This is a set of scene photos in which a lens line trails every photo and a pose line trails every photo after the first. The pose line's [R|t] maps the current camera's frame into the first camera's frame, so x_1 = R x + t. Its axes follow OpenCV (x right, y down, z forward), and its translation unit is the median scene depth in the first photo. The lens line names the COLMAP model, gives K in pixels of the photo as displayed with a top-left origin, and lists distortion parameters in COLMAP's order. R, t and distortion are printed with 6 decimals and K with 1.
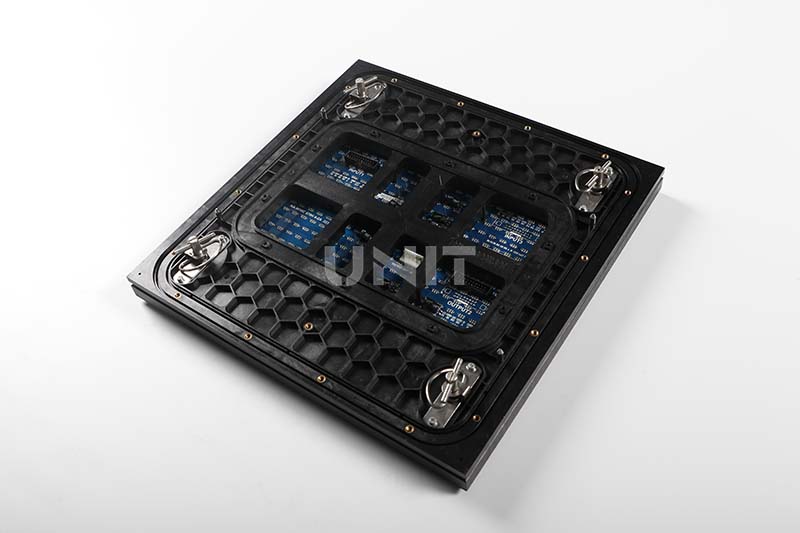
lens RADIAL K [[767.9, 0, 401.2], [0, 767.9, 294.6], [0, 0, 1]] dist [-0.070861, -0.002247]
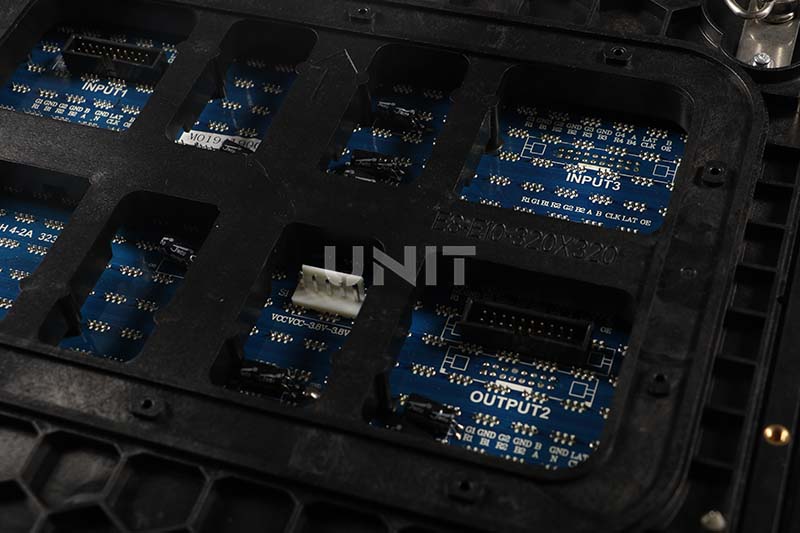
lens RADIAL K [[1267.9, 0, 400.4], [0, 1267.9, 316.3], [0, 0, 1]] dist [-0.002911, 0.169832]
pose [[0.964951, -0.197276, 0.173068, -0.053542], [0.203377, 0.978934, -0.018075, -0.018820], [-0.165856, 0.052639, 0.984744, 0.435792]]
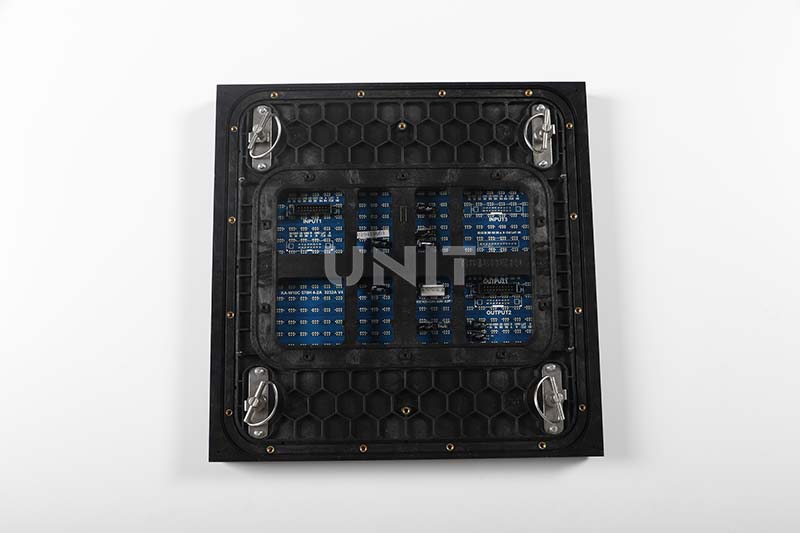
lens RADIAL K [[767.9, 0, 401.2], [0, 767.9, 294.6], [0, 0, 1]] dist [-0.070861, -0.002247]
pose [[0.813060, -0.557628, 0.167287, -0.197303], [0.408305, 0.751009, 0.518915, -0.596181], [-0.414996, -0.353605, 0.838297, 0.126734]]
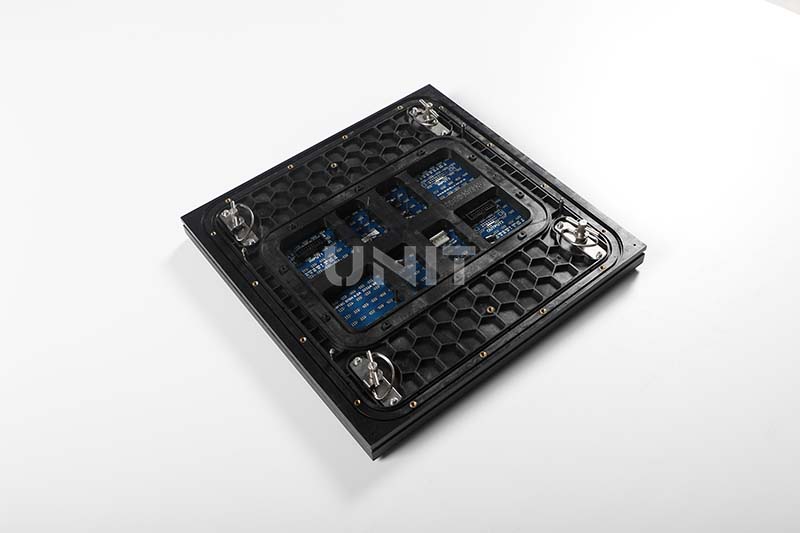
lens RADIAL K [[767.9, 0, 401.2], [0, 767.9, 294.6], [0, 0, 1]] dist [-0.070861, -0.002247]
pose [[0.303654, -0.706031, 0.639777, -0.820491], [0.766482, 0.579875, 0.276134, -0.367942], [-0.565950, 0.406529, 0.717241, 0.198040]]
